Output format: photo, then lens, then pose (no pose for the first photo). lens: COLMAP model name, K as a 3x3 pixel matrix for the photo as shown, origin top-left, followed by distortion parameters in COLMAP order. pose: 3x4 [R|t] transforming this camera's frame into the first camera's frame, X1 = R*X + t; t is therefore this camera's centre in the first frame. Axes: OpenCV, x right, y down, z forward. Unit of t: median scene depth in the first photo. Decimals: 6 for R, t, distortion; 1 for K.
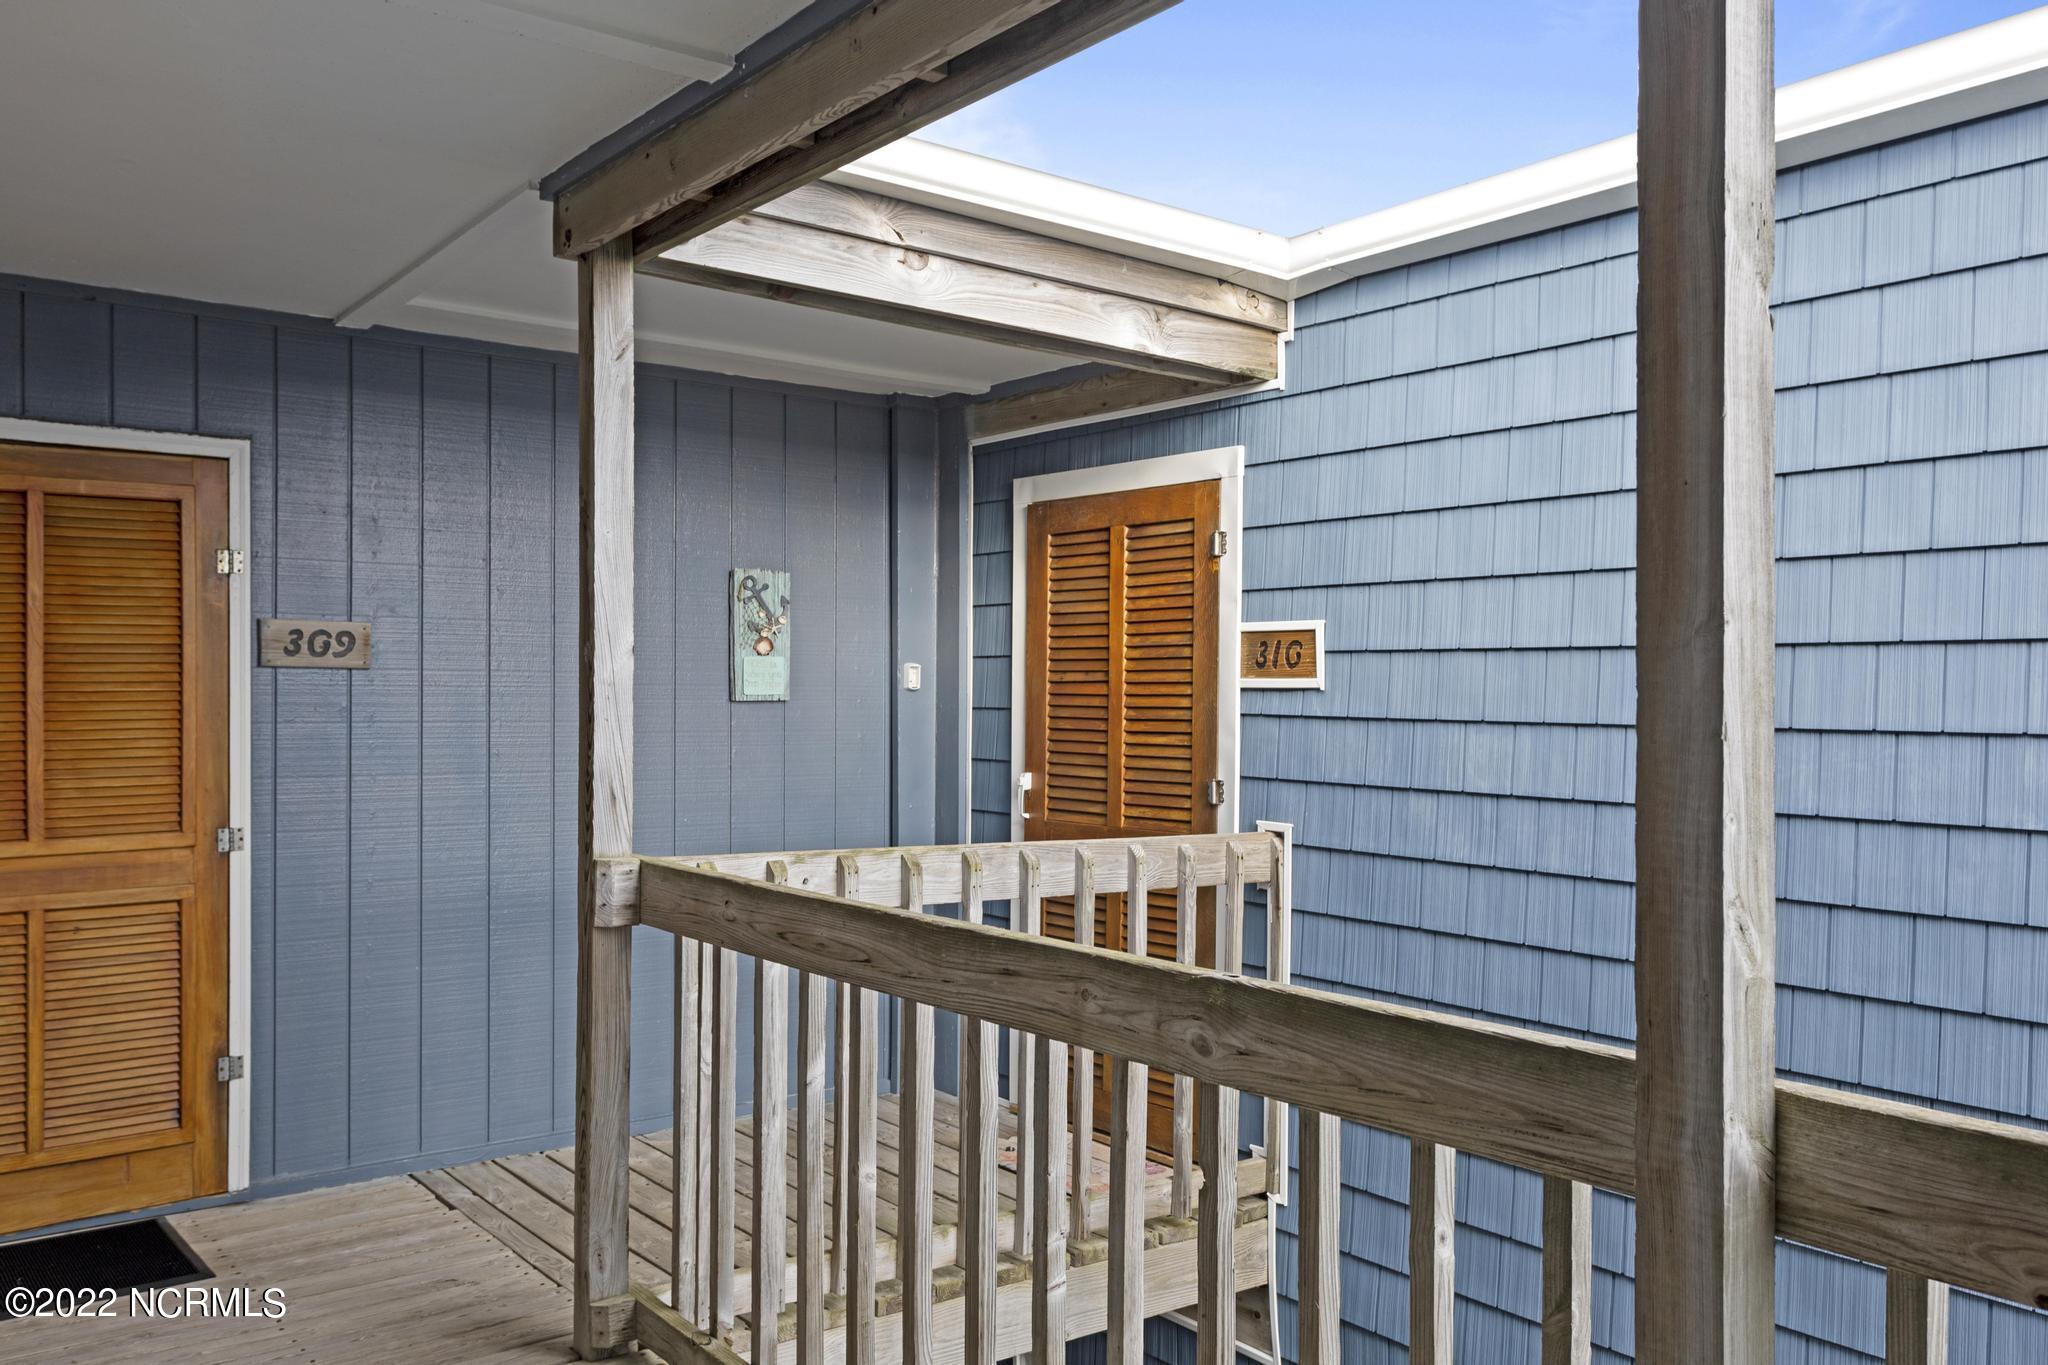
lens RADIAL K [[1594.6, 0, 1026.1], [0, 1594.6, 747.6], [0, 0, 1]] dist [0.041522, 0.000168]
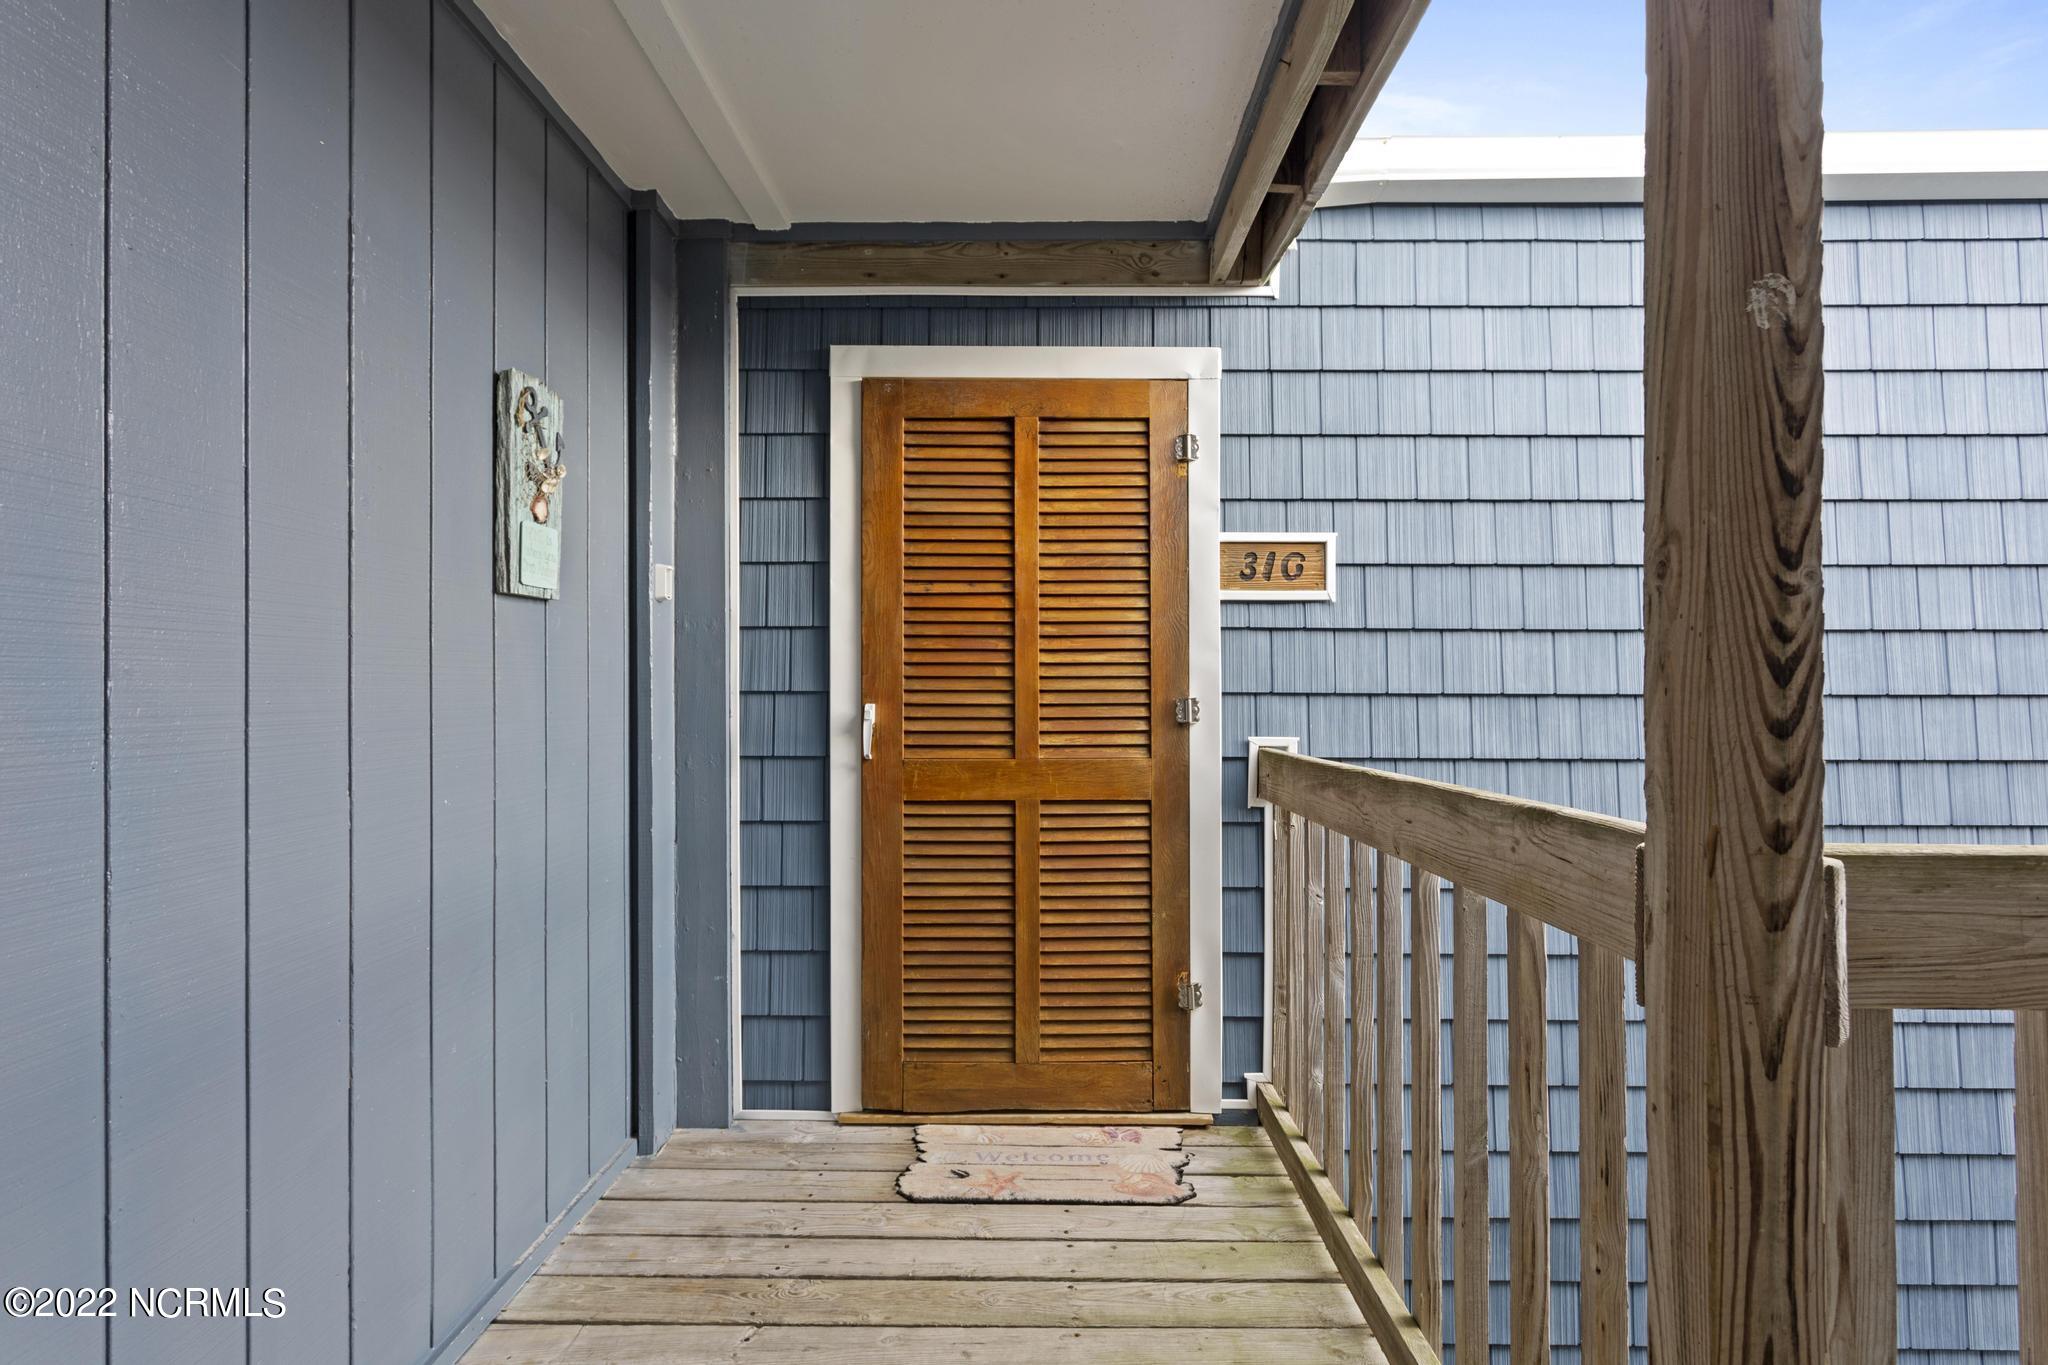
lens RADIAL K [[994.3, 0, 1024.8], [0, 994.3, 696.9], [0, 0, 1]] dist [0.001948, 0.001421]
pose [[0.626662, -0.015830, 0.779131, -0.406622], [0.030674, 0.999520, -0.004364, 0.019631], [-0.778688, 0.026634, 0.626846, 0.719884]]
